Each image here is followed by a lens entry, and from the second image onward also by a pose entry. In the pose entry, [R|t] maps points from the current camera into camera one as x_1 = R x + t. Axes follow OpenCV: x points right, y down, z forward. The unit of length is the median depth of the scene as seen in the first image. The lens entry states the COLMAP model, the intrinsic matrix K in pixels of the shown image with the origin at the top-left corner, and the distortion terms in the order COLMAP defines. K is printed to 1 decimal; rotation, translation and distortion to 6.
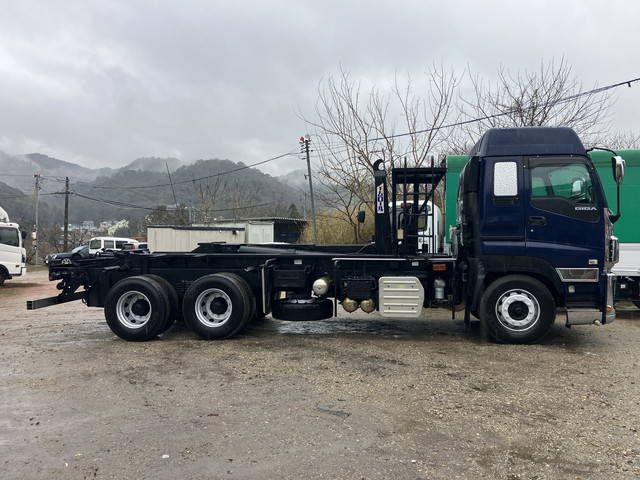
lens RADIAL K [[527.6, 0, 322.0], [0, 527.6, 237.8], [0, 0, 1]] dist [0.016964, -0.002675]
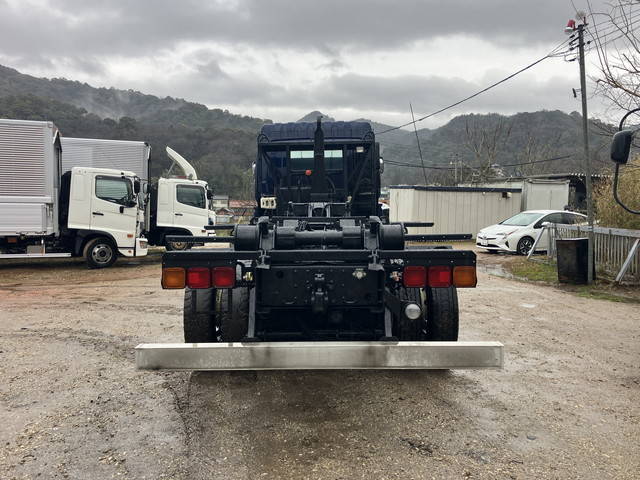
lens RADIAL K [[568.9, 0, 315.9], [0, 568.9, 243.7], [0, 0, 1]] dist [0.032816, -0.037489]
pose [[0.838270, 0.053906, -0.542584, 0.045723], [-0.014370, 0.996939, 0.076845, 0.000066], [0.545066, -0.056620, 0.836479, 0.204276]]
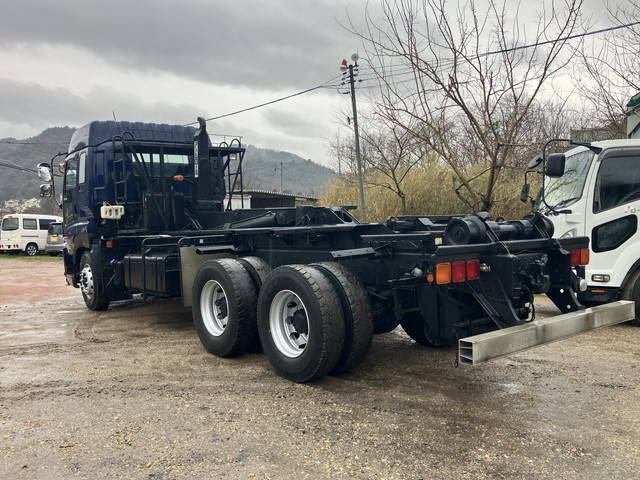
lens RADIAL K [[568.9, 0, 314.6], [0, 568.9, 237.9], [0, 0, 1]] dist [0.032816, -0.037489]
pose [[0.994897, -0.001316, 0.100891, -0.088741], [-0.001793, 0.999526, 0.030718, 0.006375], [-0.100884, -0.030742, 0.994423, 0.171086]]
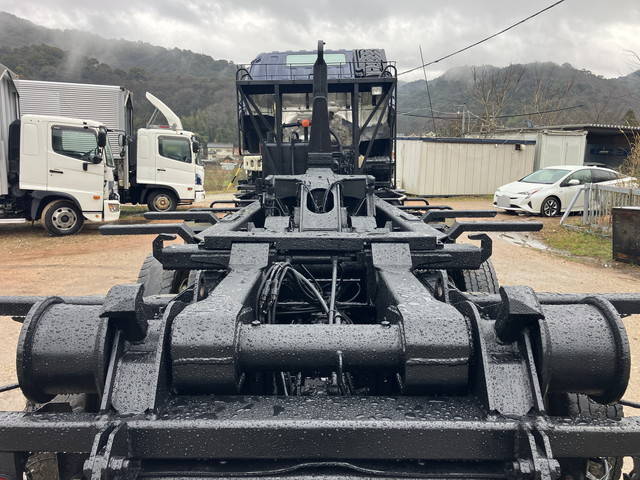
lens RADIAL K [[527.6, 0, 314.9], [0, 527.6, 237.2], [0, 0, 1]] dist [0.016964, -0.002675]
pose [[0.836305, 0.105675, -0.537984, -0.006761], [-0.017682, 0.985937, 0.166178, -0.004716], [0.547979, -0.129463, 0.826413, 0.285668]]
